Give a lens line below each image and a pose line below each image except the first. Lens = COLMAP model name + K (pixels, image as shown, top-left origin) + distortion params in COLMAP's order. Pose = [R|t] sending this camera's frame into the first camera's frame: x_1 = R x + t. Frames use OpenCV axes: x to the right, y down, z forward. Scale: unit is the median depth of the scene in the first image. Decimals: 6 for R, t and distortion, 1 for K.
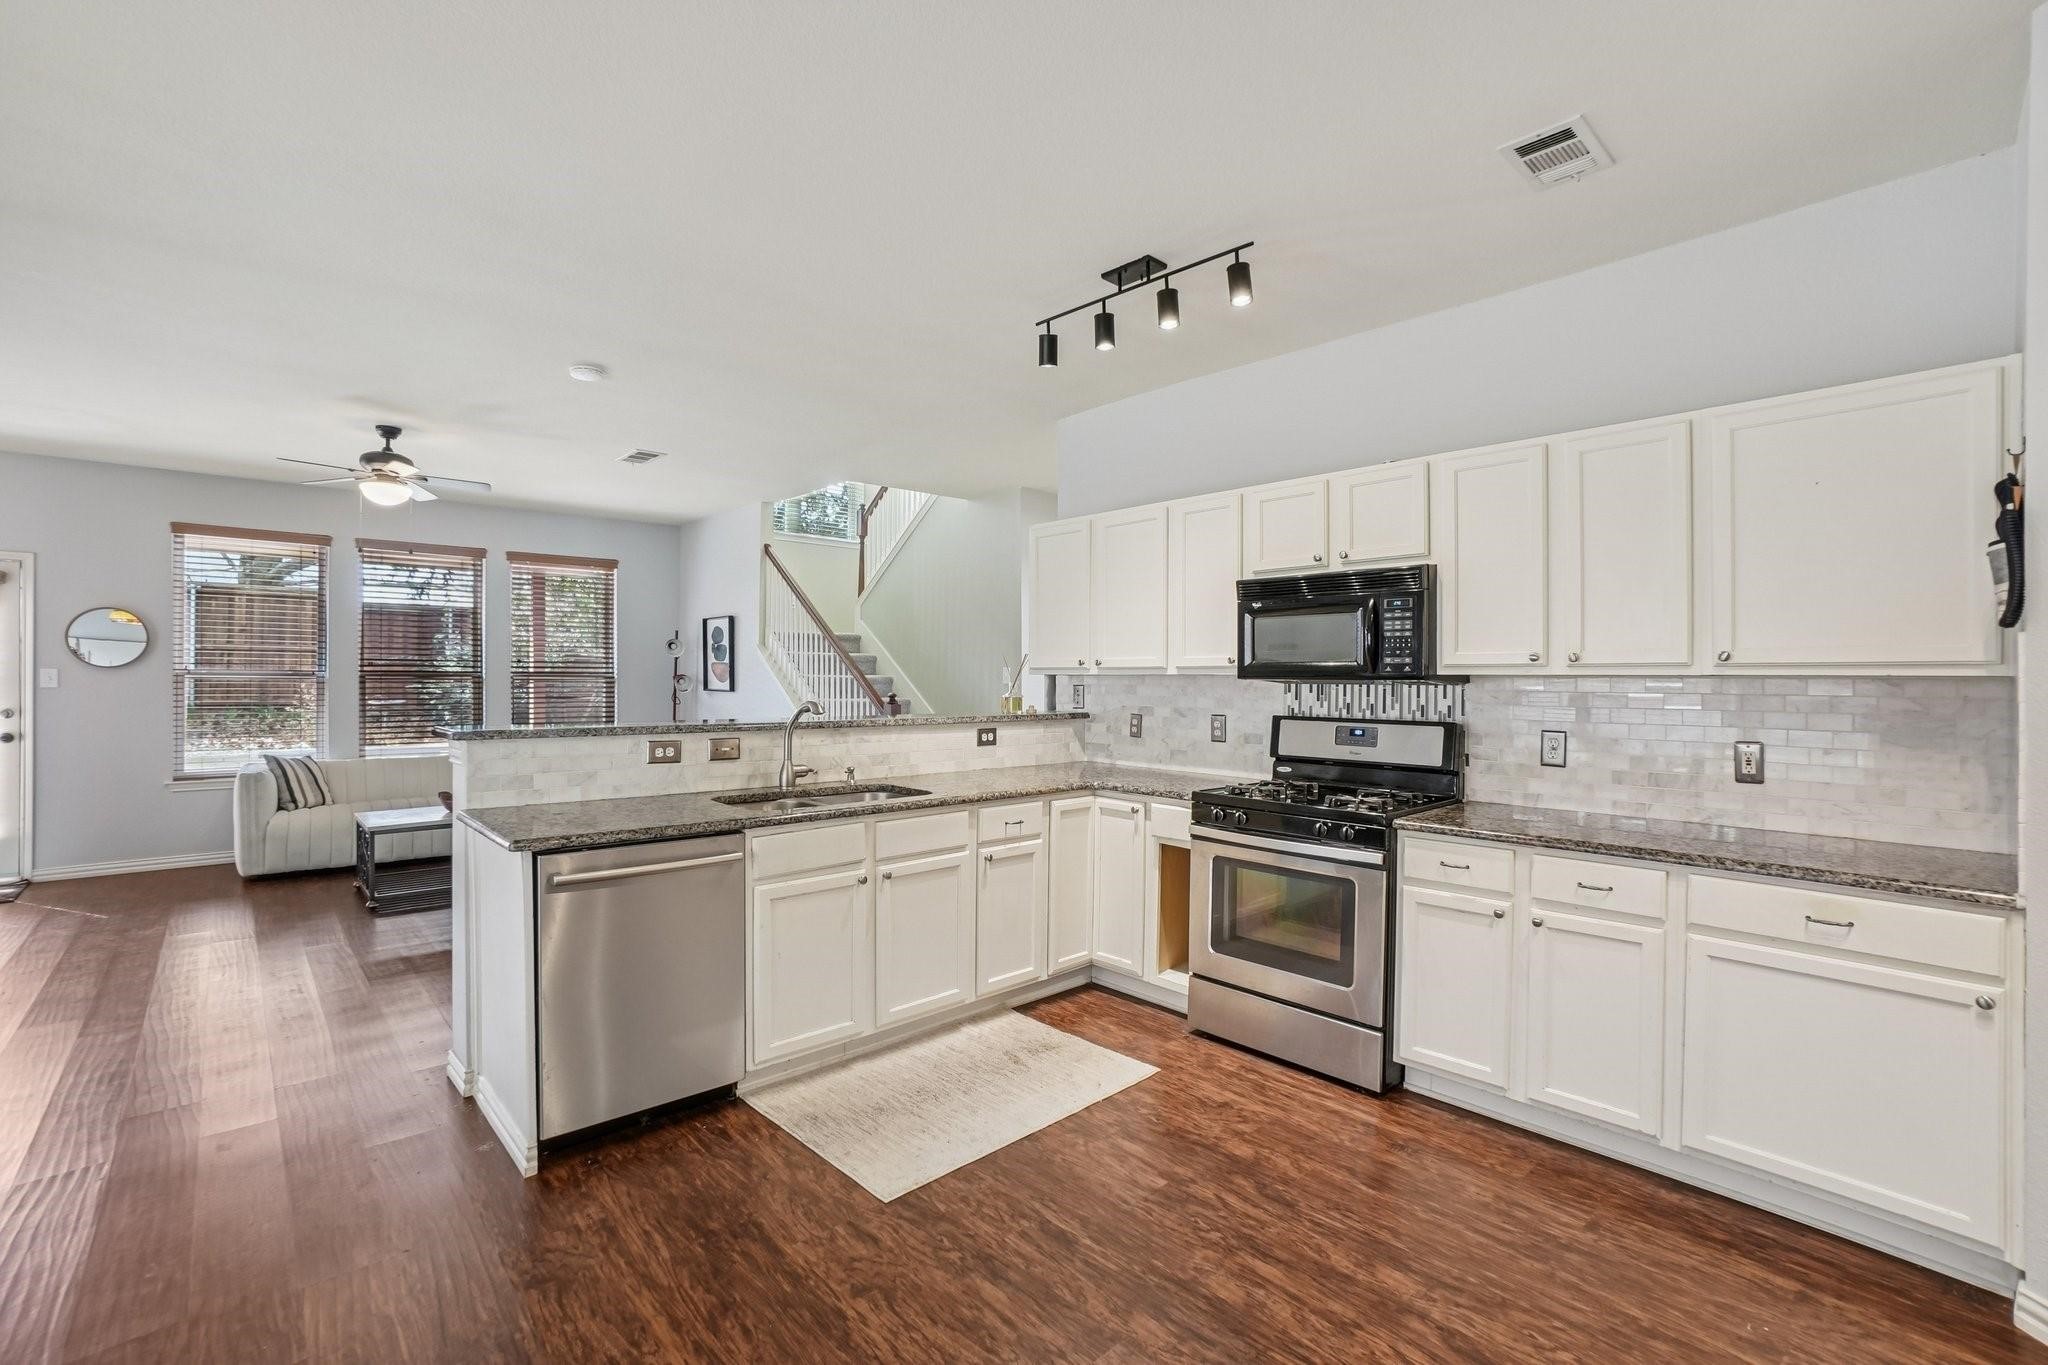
lens RADIAL K [[870.0, 0, 1014.5], [0, 870.0, 674.0], [0, 0, 1]] dist [-0.059353, 0.021983]
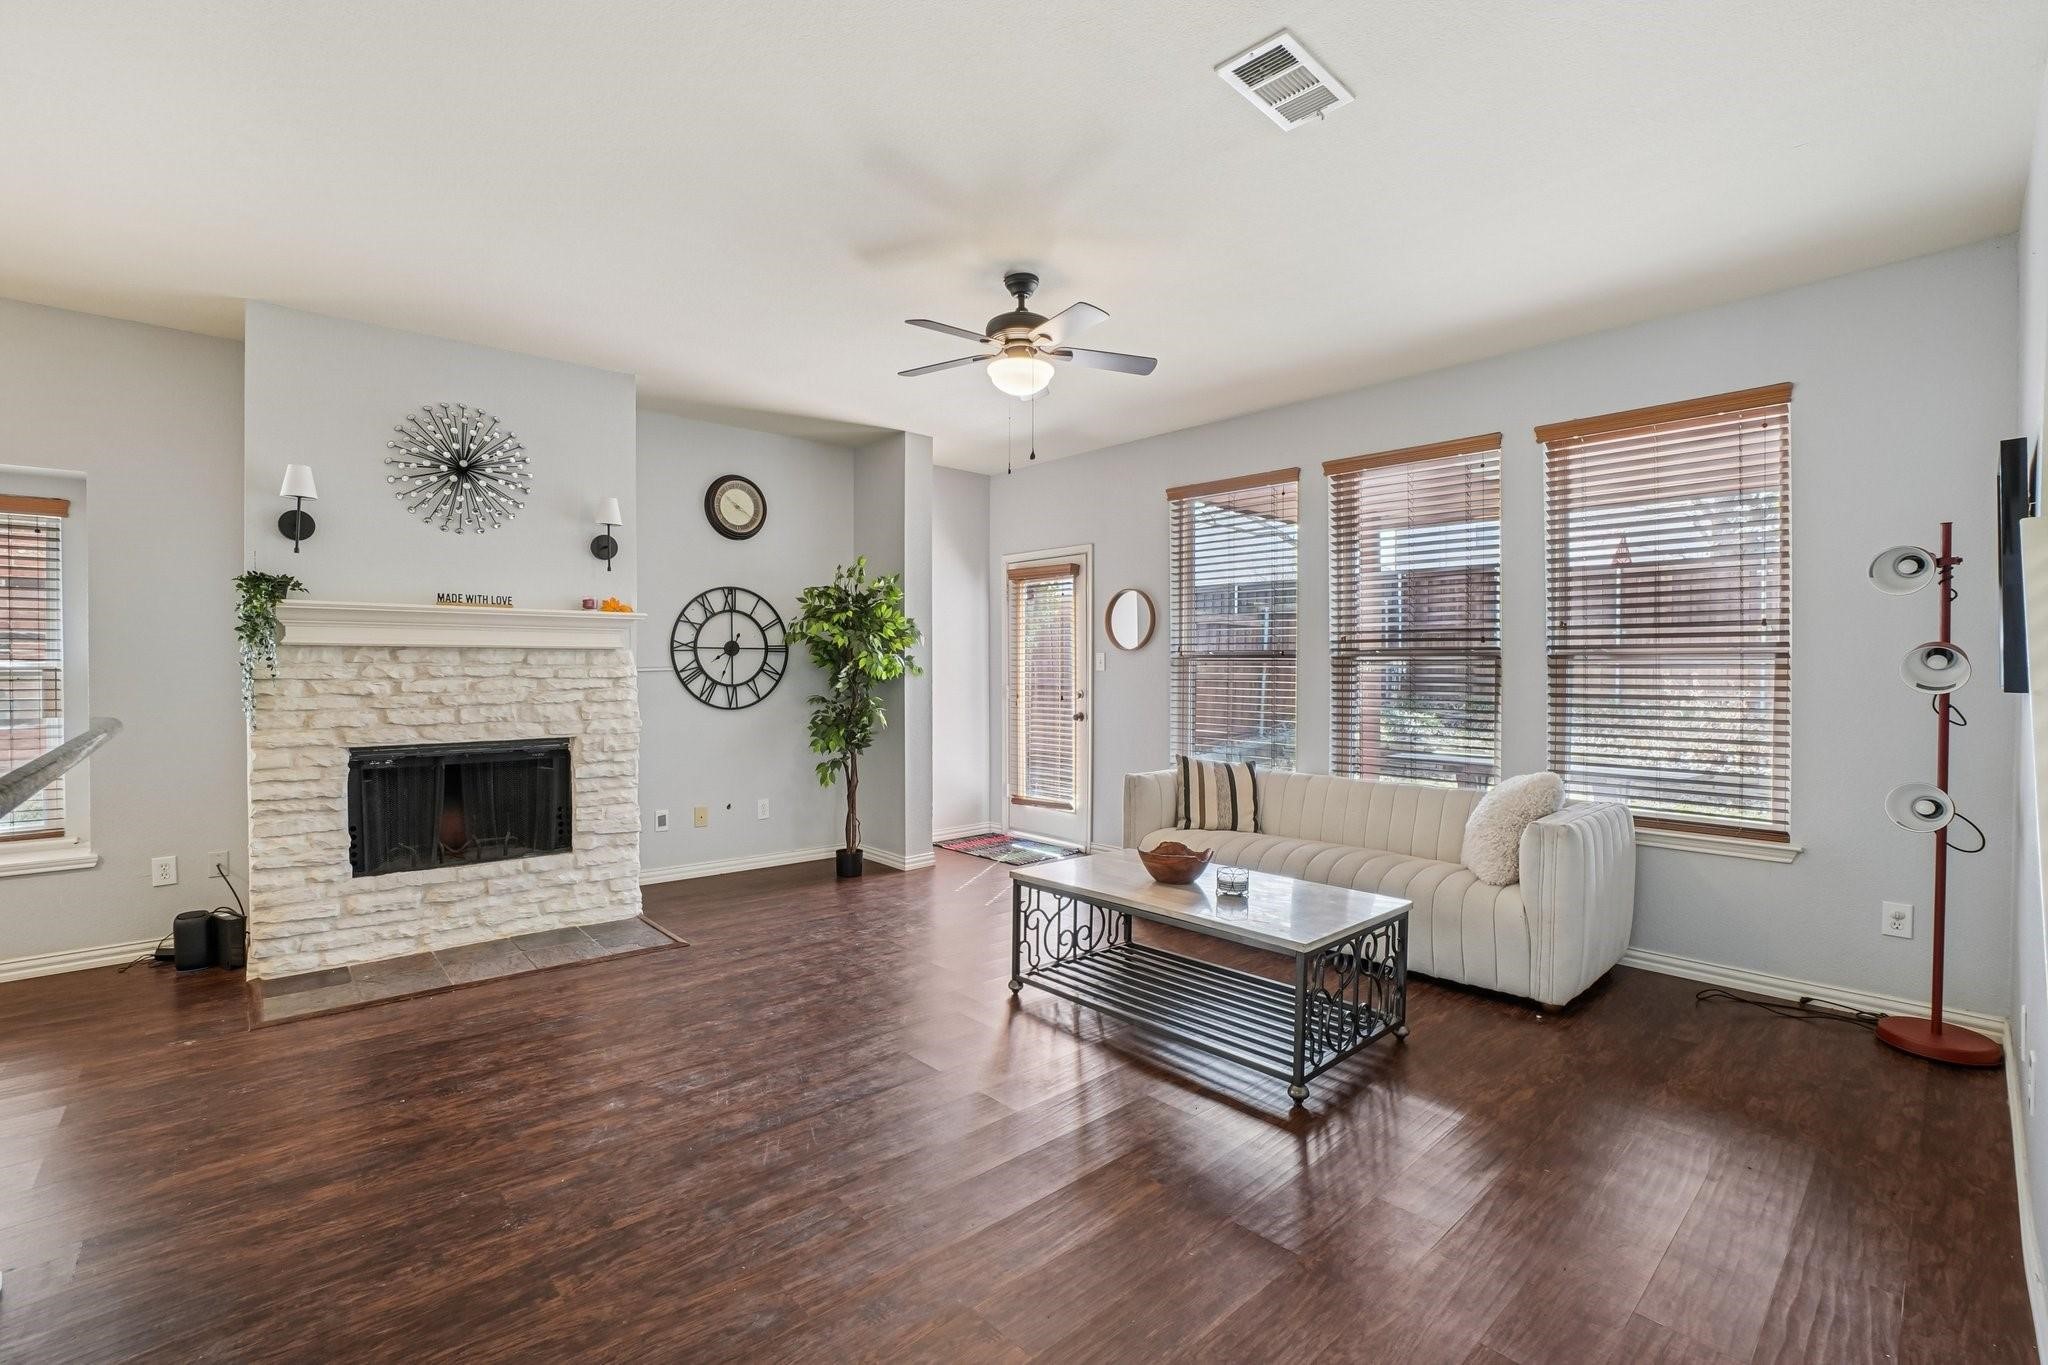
lens RADIAL K [[922.1, 0, 1012.7], [0, 922.1, 682.7], [0, 0, 1]] dist [-0.050171, 0.018377]
pose [[-0.002710, 0.011386, -0.999931, -0.013078], [0.004097, 0.999927, 0.011375, 0.027000], [0.999988, -0.004066, -0.002757, 1.414249]]
